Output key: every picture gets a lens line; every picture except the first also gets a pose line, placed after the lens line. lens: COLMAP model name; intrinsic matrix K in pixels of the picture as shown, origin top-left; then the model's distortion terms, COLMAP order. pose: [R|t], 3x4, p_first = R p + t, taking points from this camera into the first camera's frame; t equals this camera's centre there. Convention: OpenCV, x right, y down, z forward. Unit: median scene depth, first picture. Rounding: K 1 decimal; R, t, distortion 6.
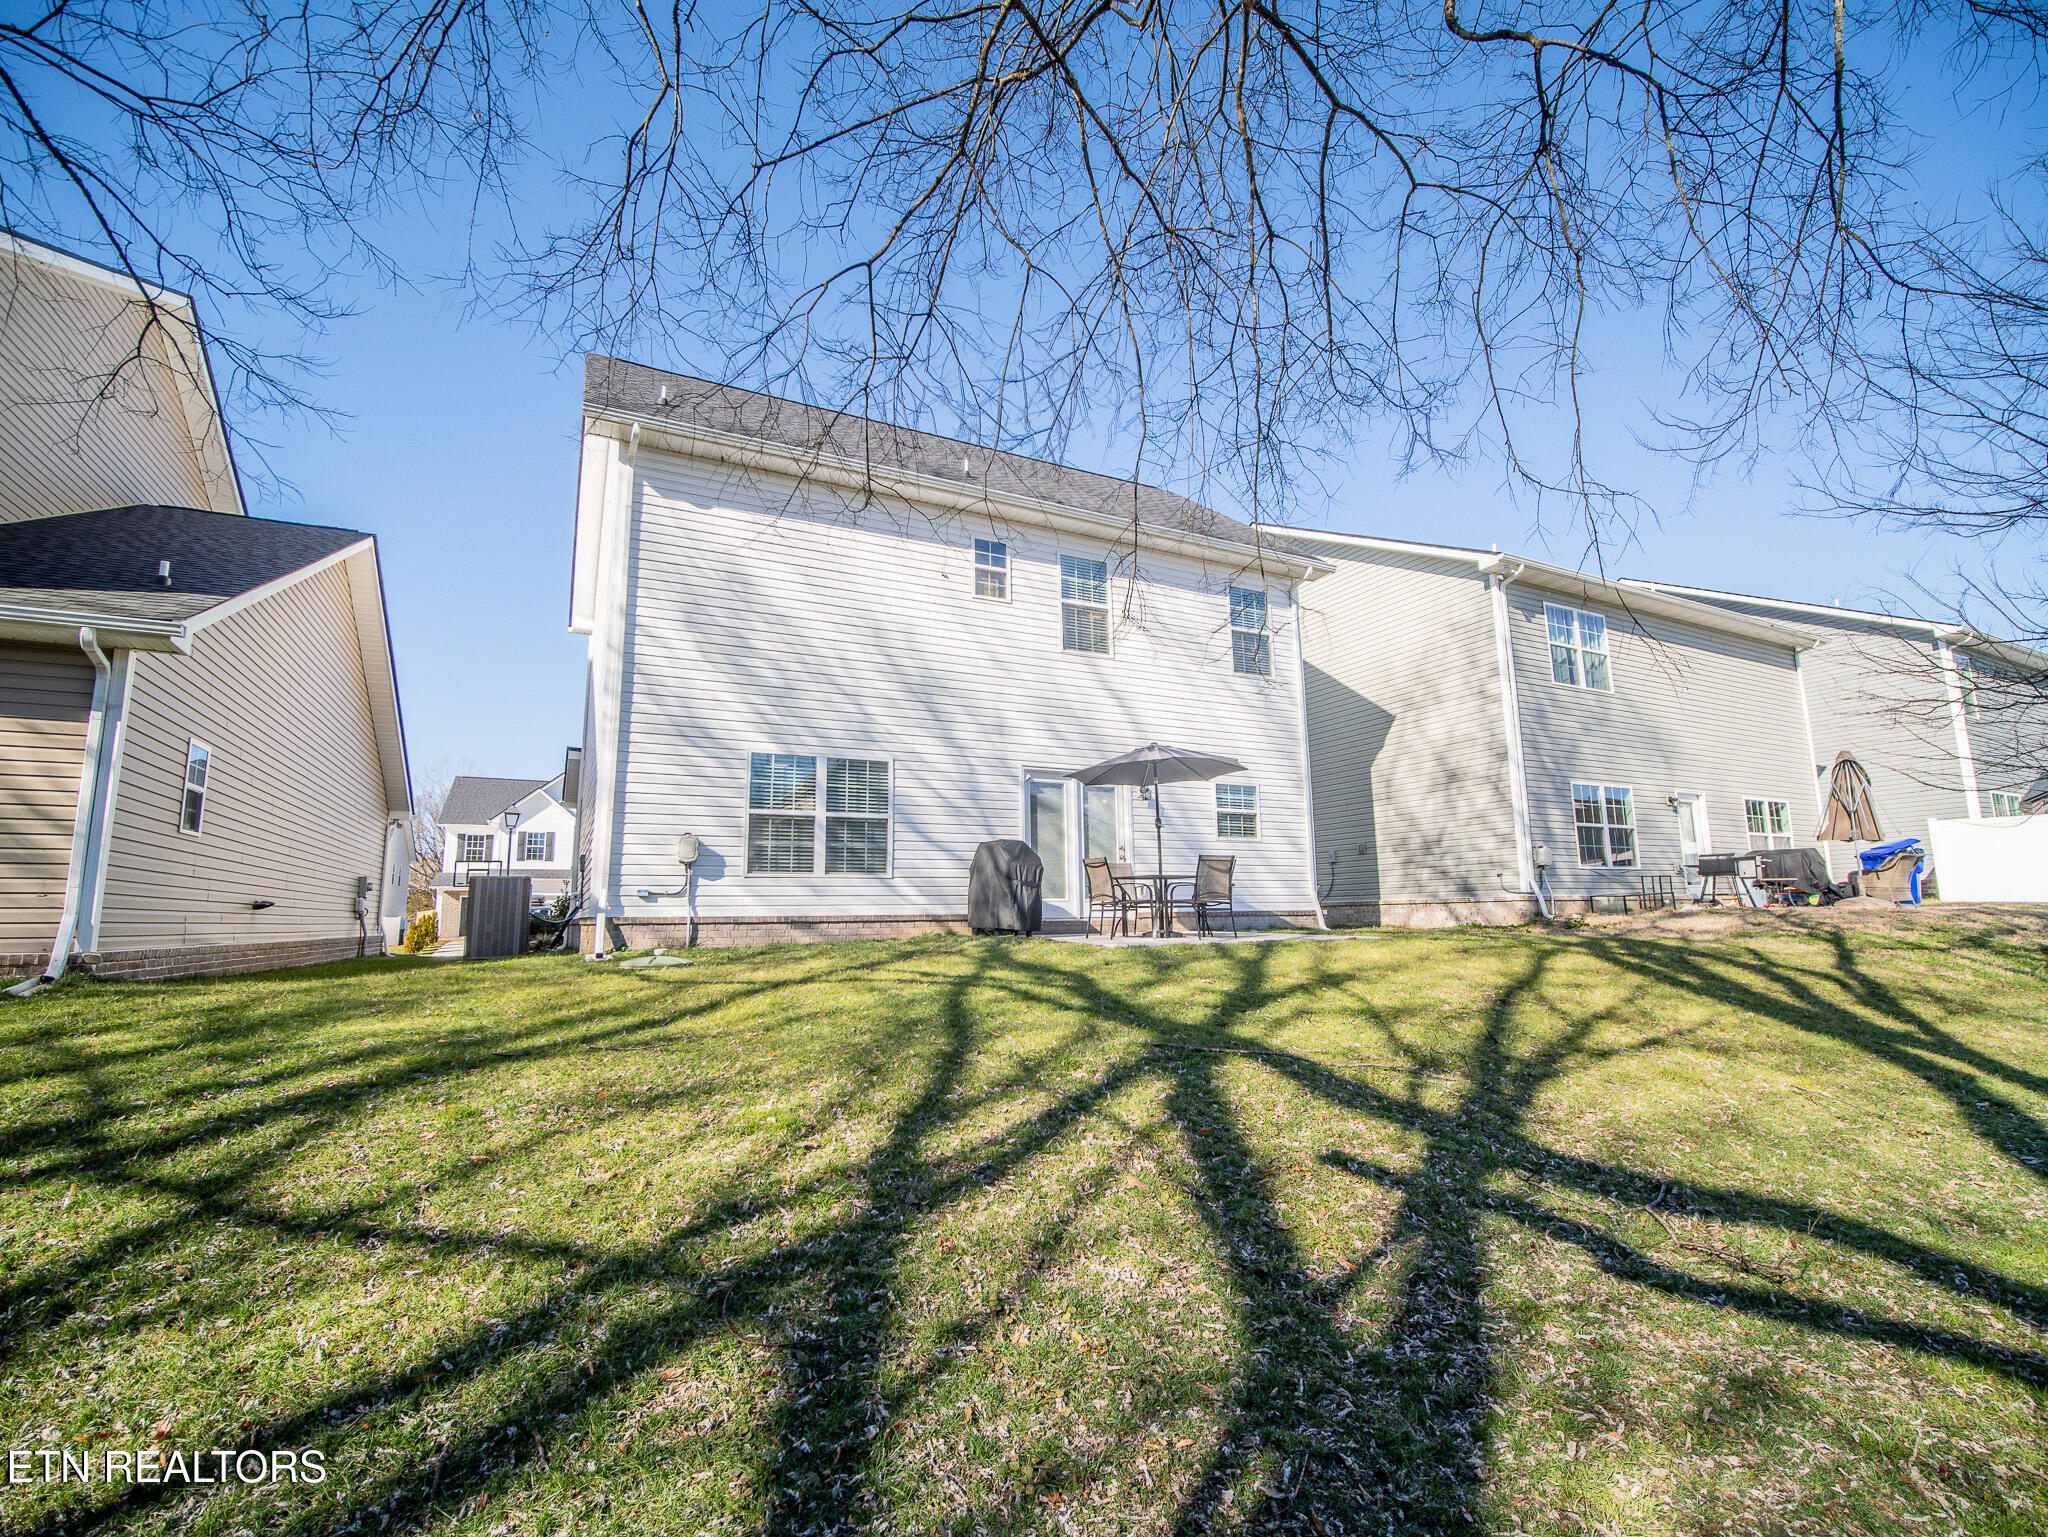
lens RADIAL K [[916.8, 0, 1020.2], [0, 916.8, 770.1], [0, 0, 1]] dist [-0.010712, -0.003850]
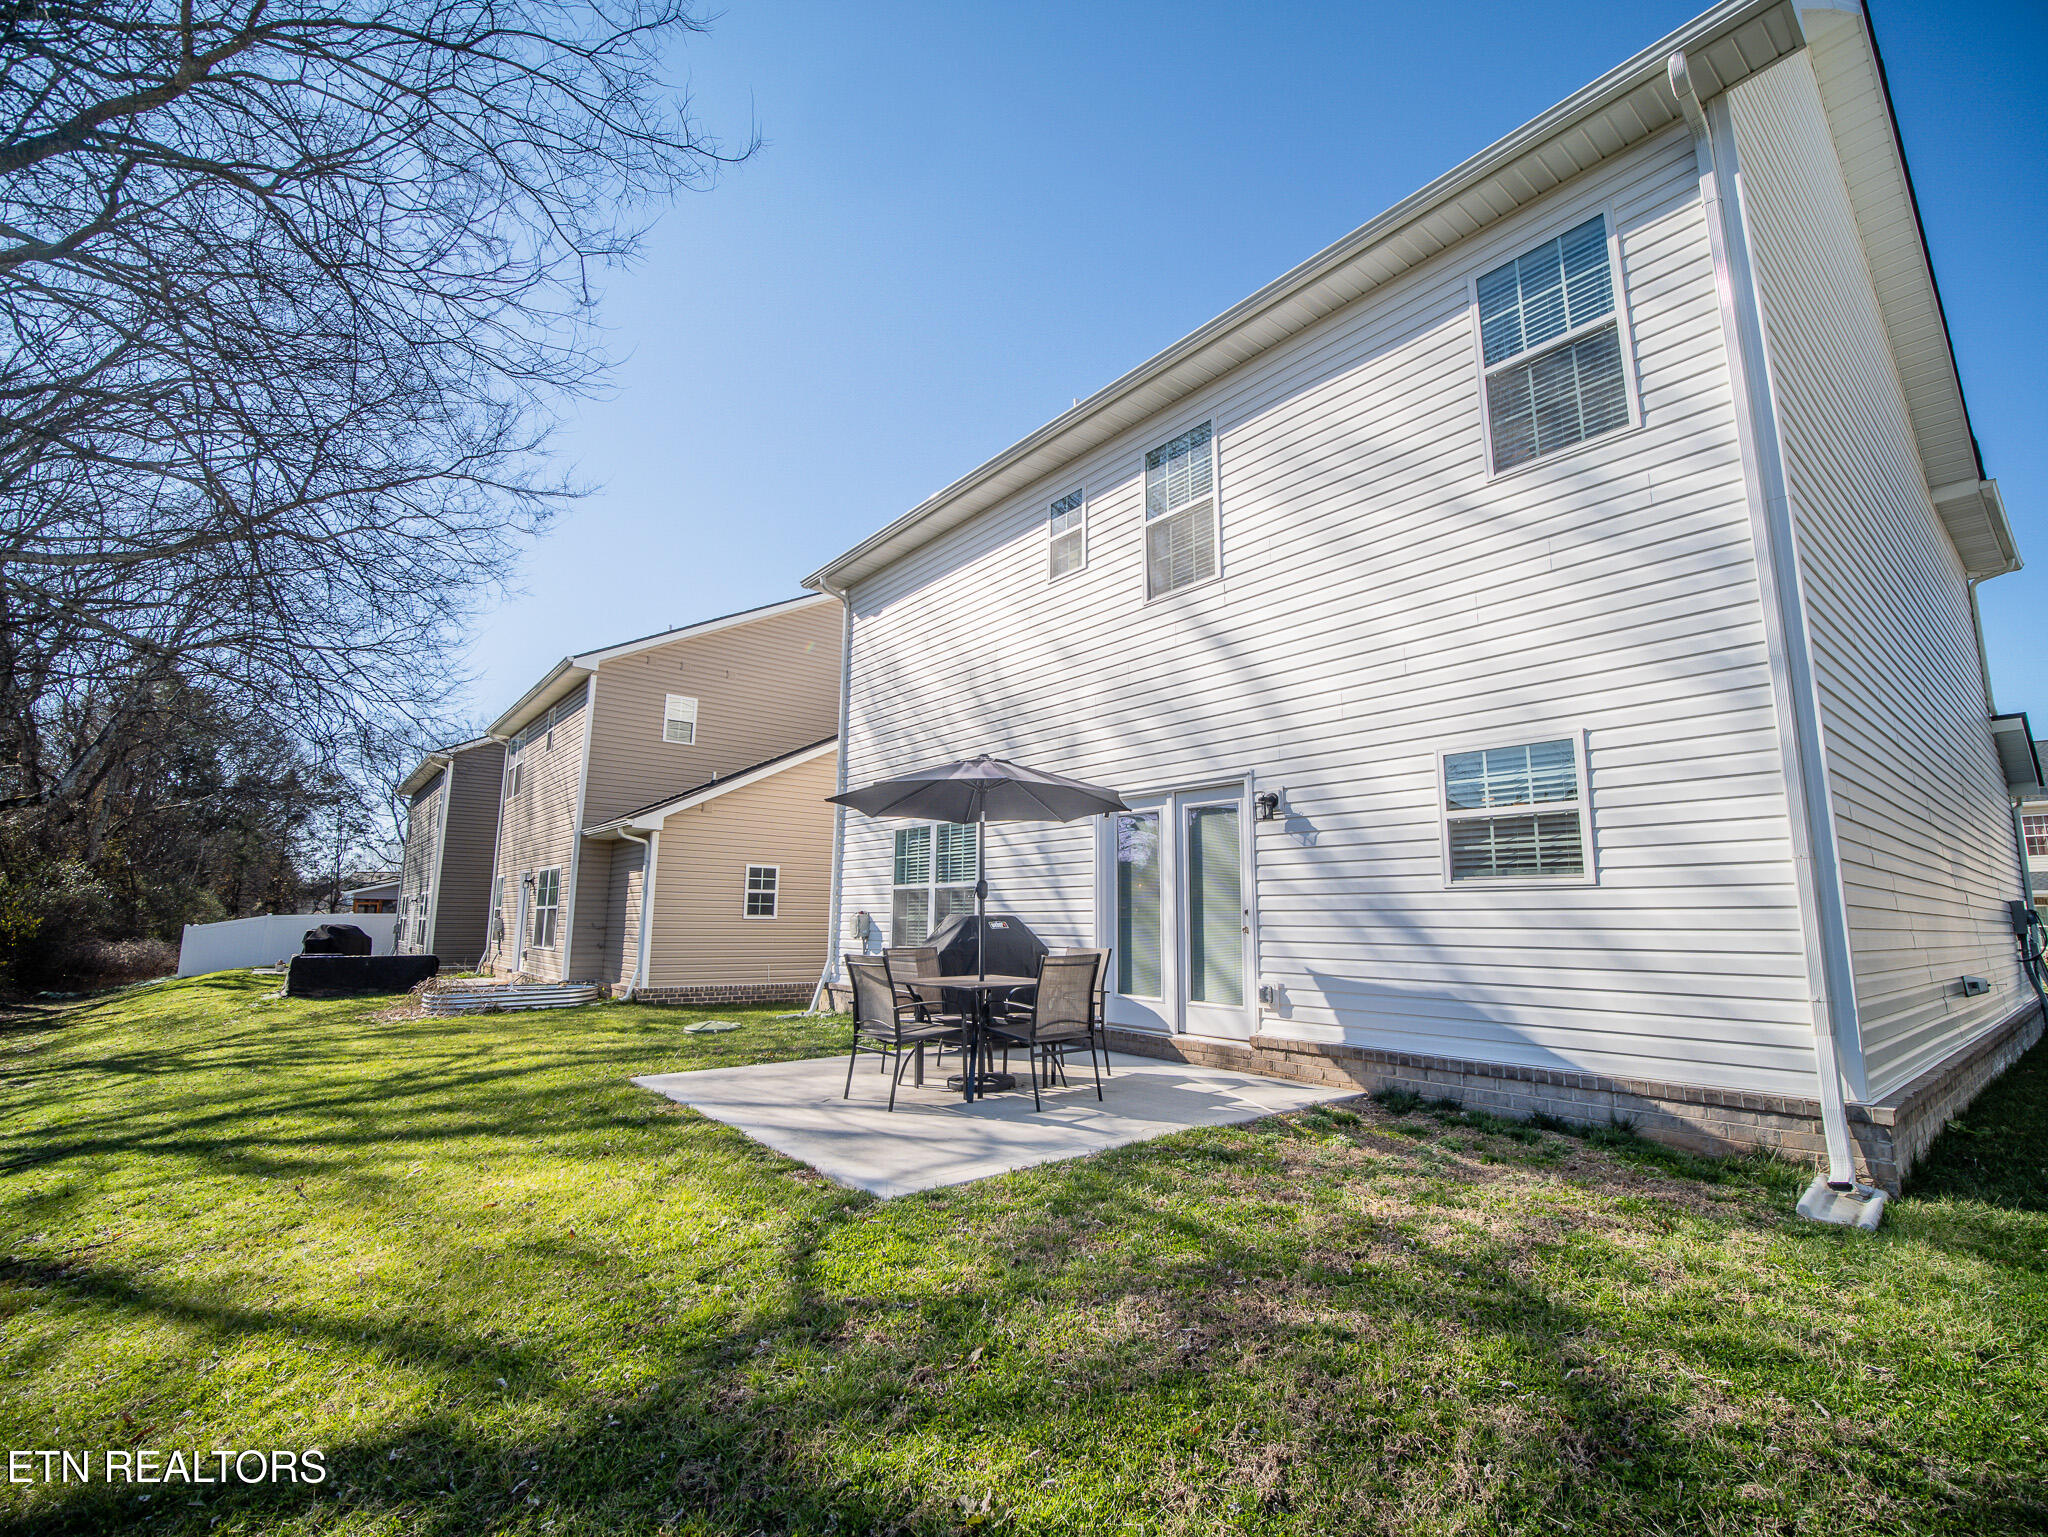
lens RADIAL K [[916.8, 0, 1020.2], [0, 916.8, 770.1], [0, 0, 1]] dist [-0.010712, -0.003850]
pose [[0.207120, -0.147157, -0.967185, 0.637486], [0.140284, 0.982873, -0.119502, 0.048752], [0.968206, -0.110929, 0.224216, 0.770261]]
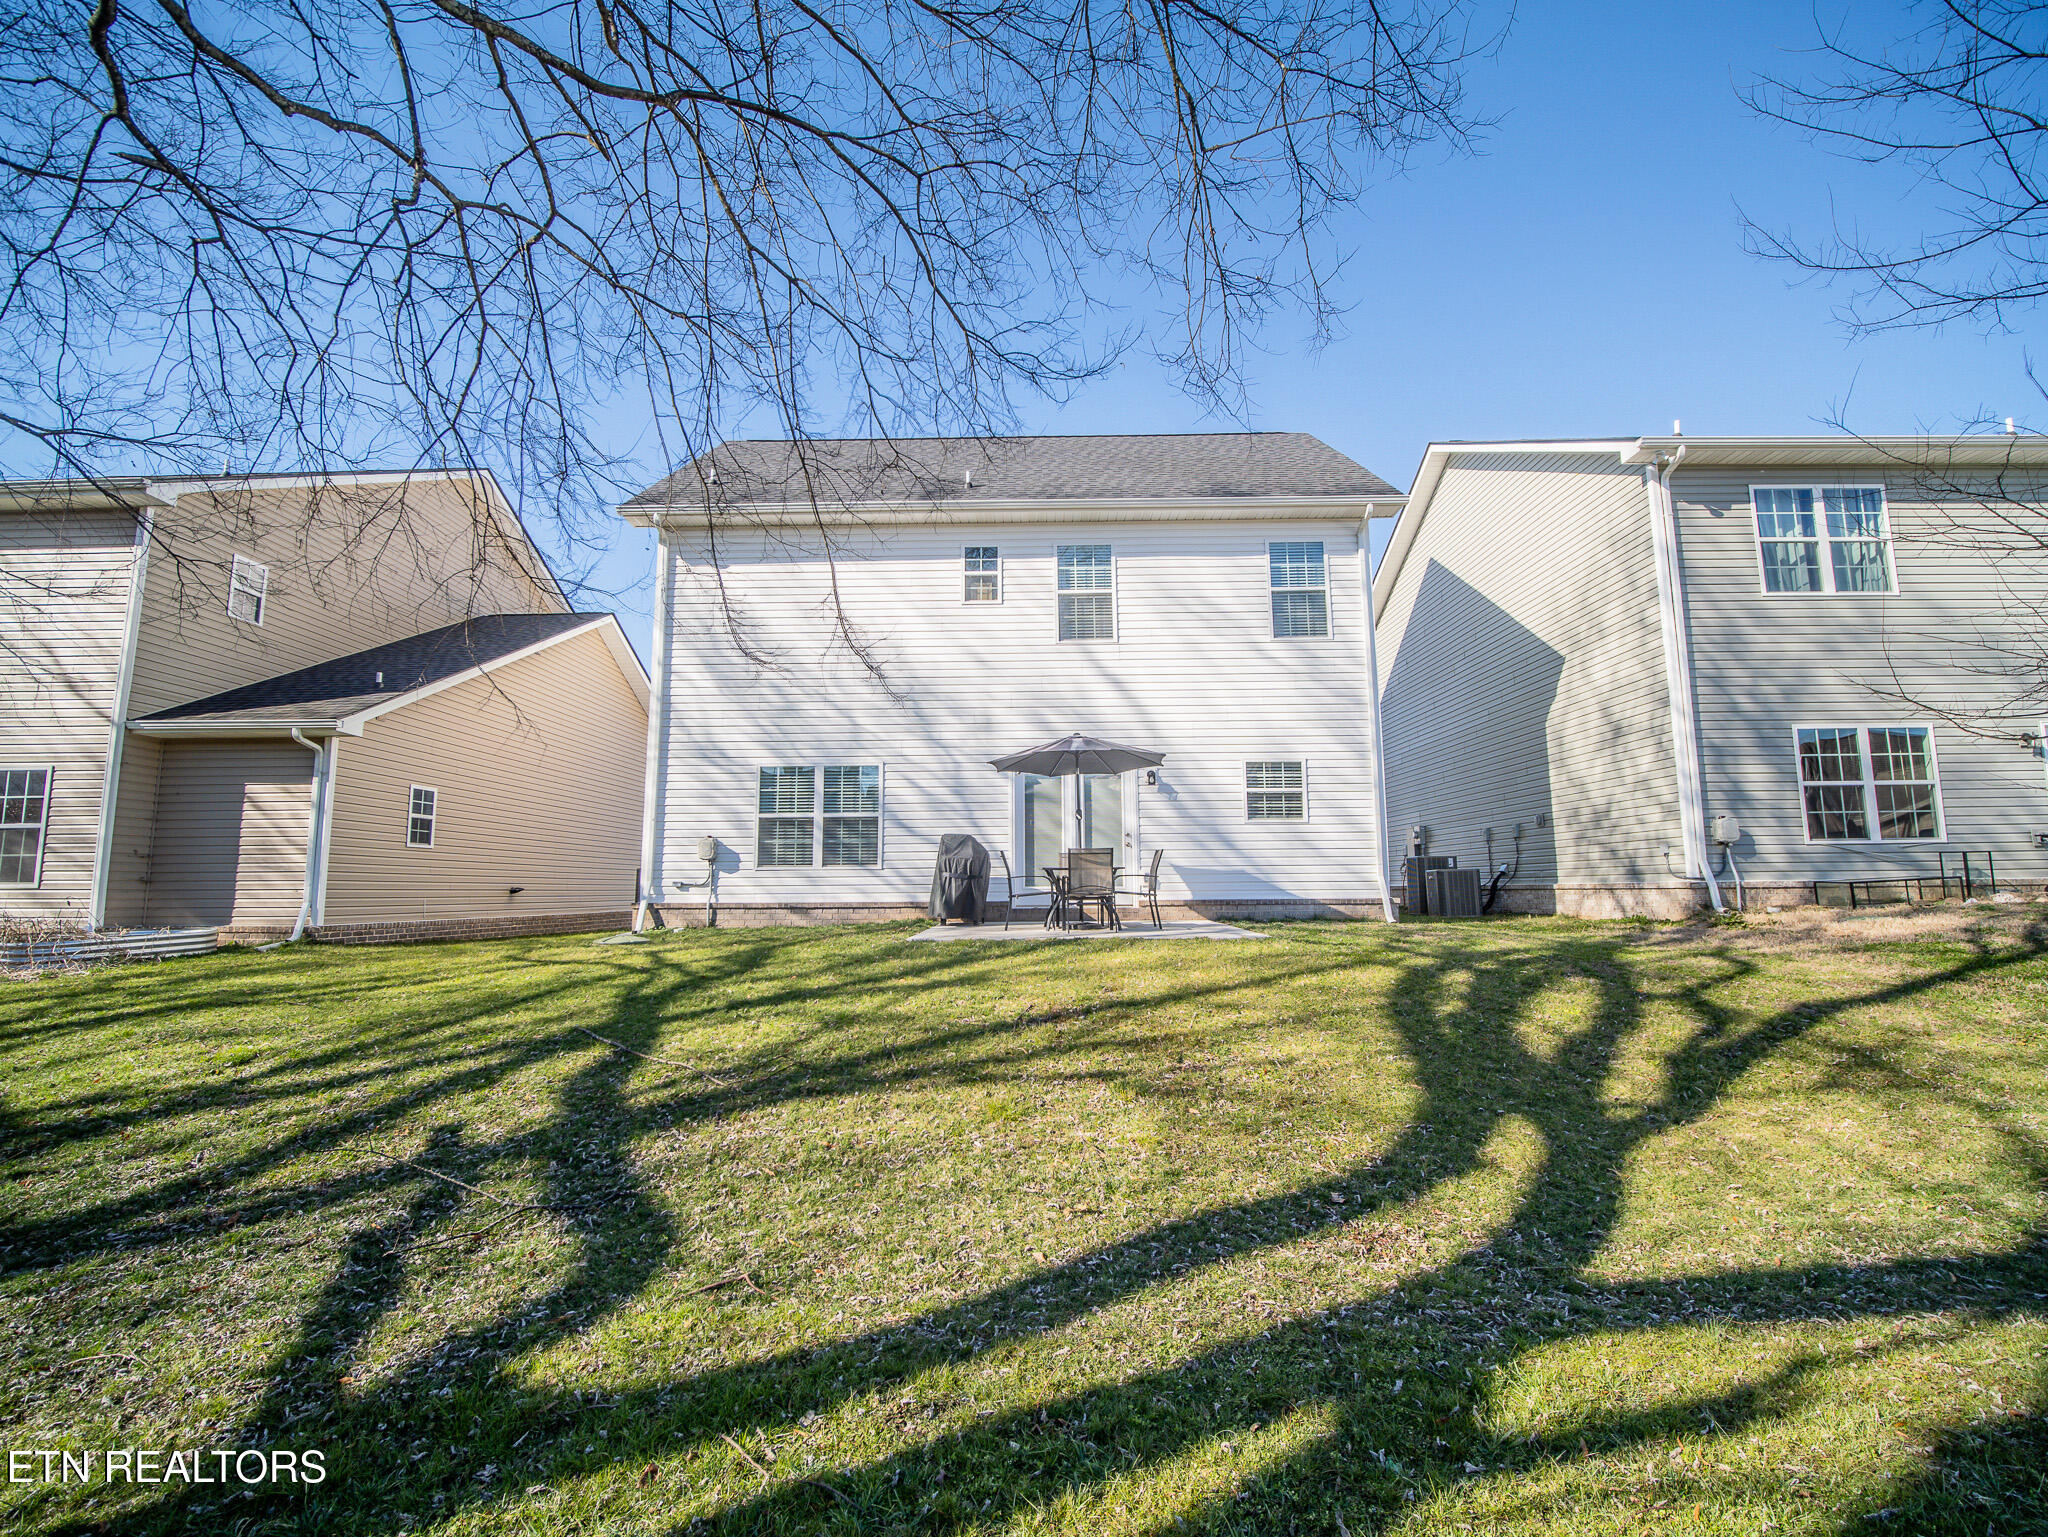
lens RADIAL K [[916.8, 0, 1020.2], [0, 916.8, 770.1], [0, 0, 1]] dist [-0.010712, -0.003850]
pose [[0.883507, -0.053880, -0.465308, 0.480204], [0.069926, 0.997403, 0.017279, -0.009930], [0.463169, -0.047803, 0.884980, 0.079419]]
